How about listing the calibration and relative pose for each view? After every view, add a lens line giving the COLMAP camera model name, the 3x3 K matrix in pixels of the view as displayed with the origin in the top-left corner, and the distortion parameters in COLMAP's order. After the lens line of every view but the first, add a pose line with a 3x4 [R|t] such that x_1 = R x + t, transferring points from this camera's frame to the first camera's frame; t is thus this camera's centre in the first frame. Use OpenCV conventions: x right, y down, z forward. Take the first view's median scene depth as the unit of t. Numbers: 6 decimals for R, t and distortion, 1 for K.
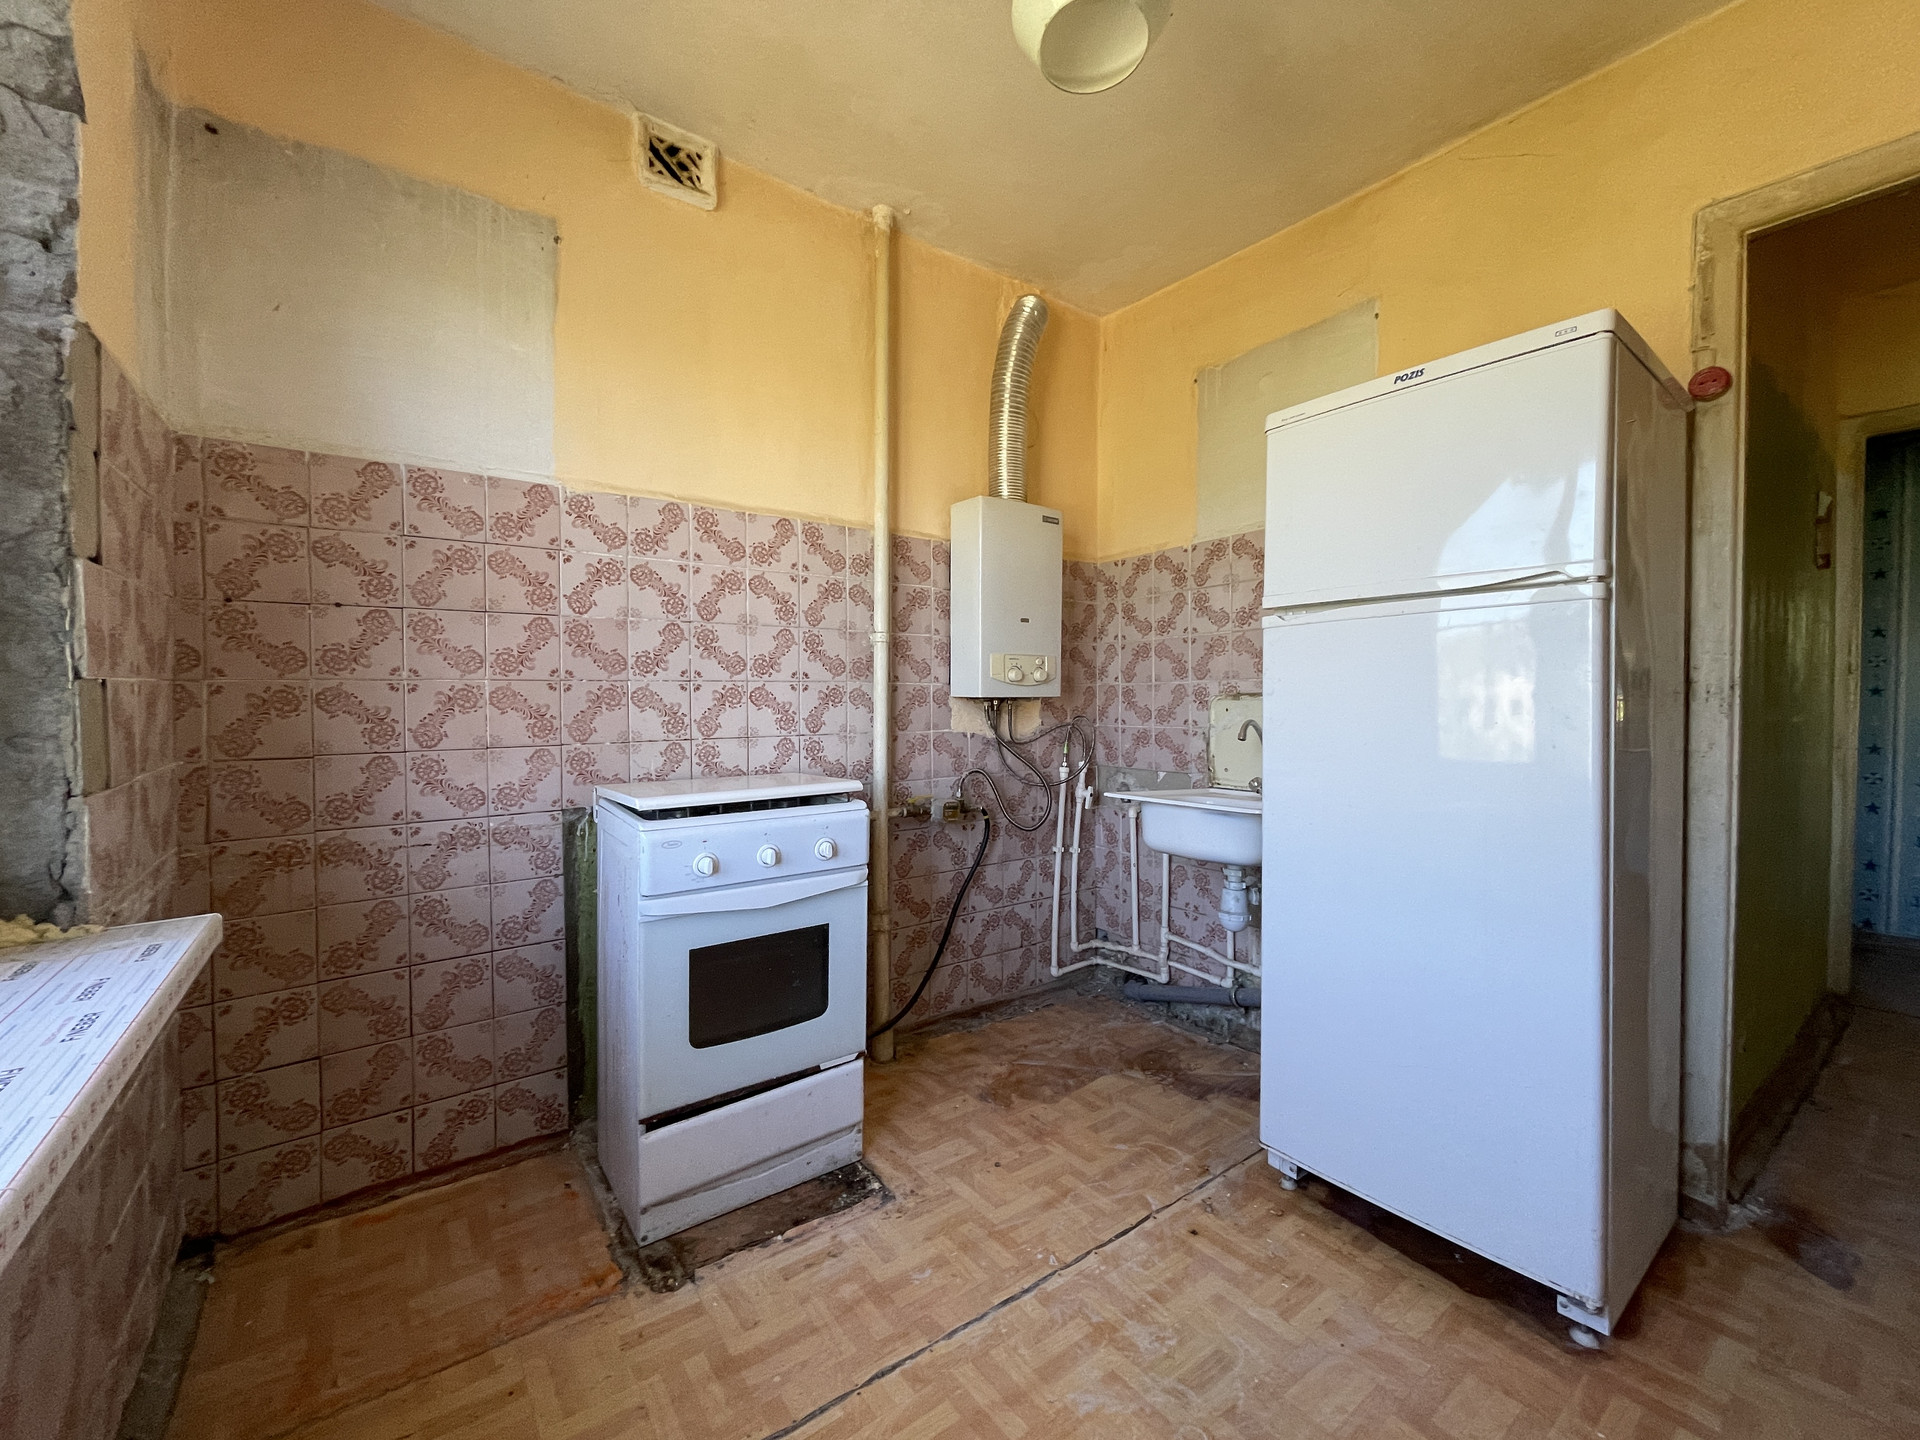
lens RADIAL K [[762.0, 0, 960.0], [0, 762.0, 720.0], [0, 0, 1]] dist [-0.012667, 0.000387]
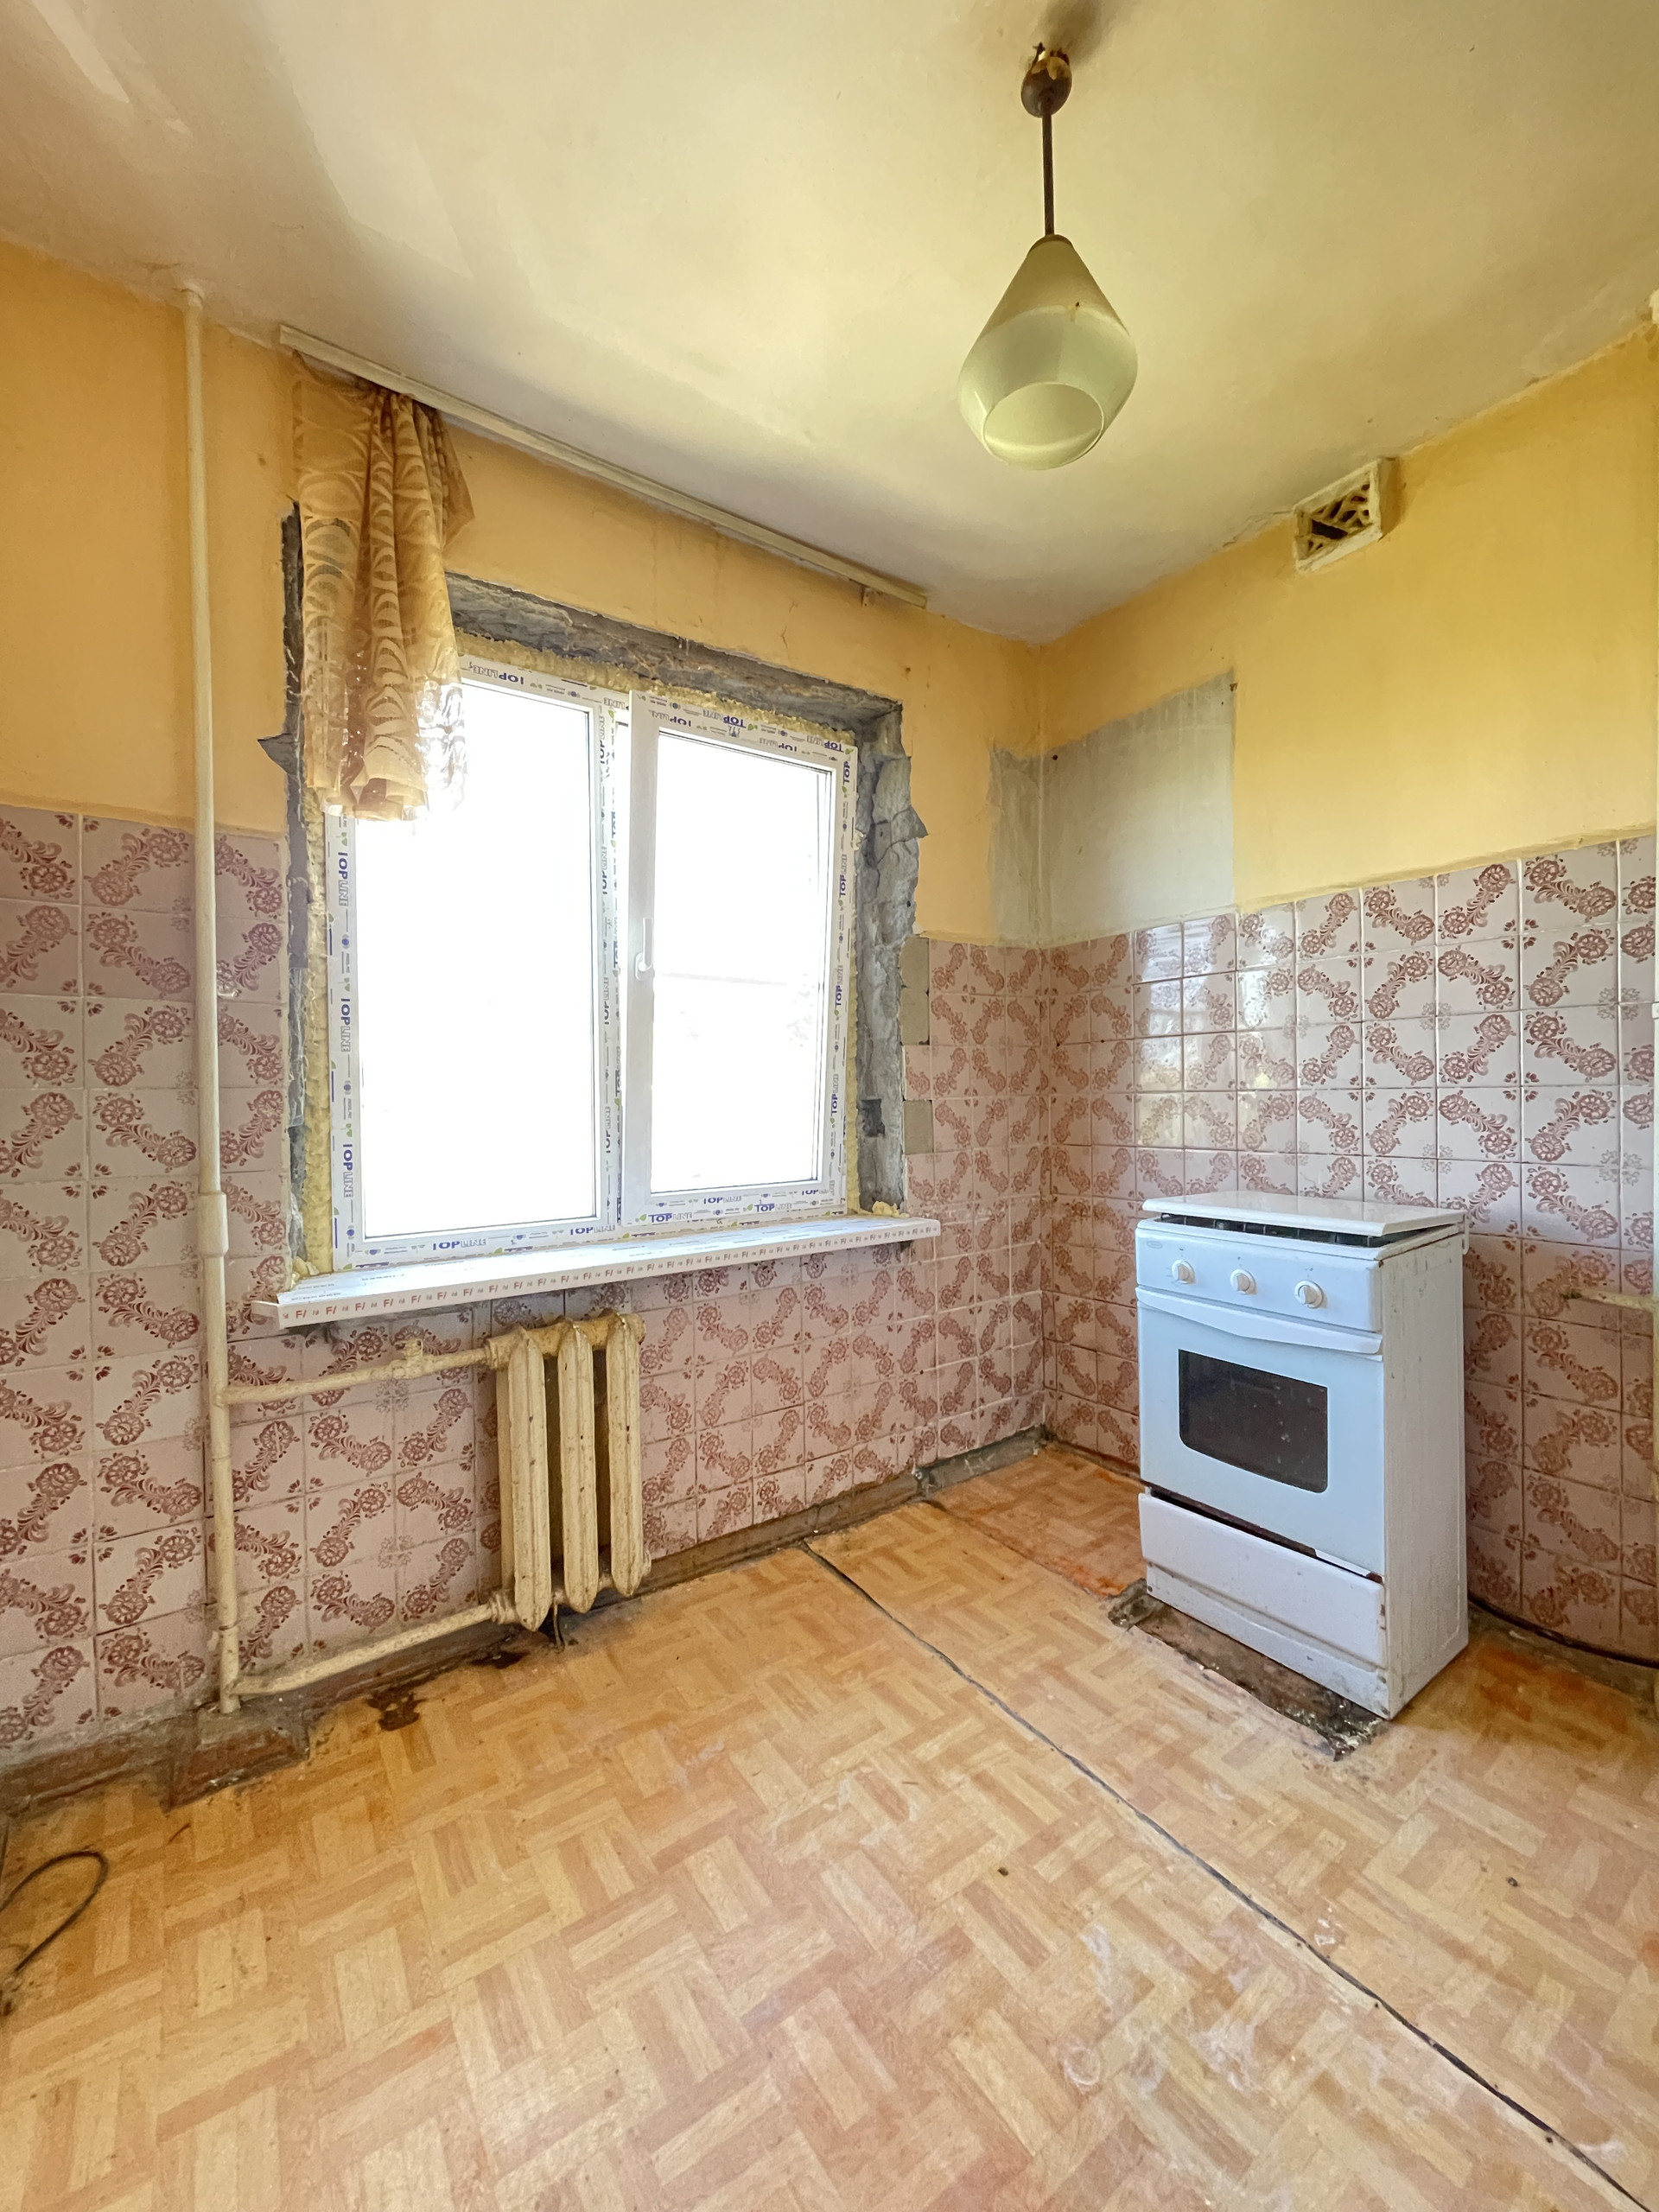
lens RADIAL K [[878.5, 0, 829.5], [0, 878.5, 1106.0], [0, 0, 1]] dist [-0.018274, -0.000645]
pose [[-0.035489, 0.019472, -0.999180, 0.756522], [-0.012560, 0.999723, 0.019929, -0.049142], [0.999291, 0.013257, -0.035235, 0.470439]]
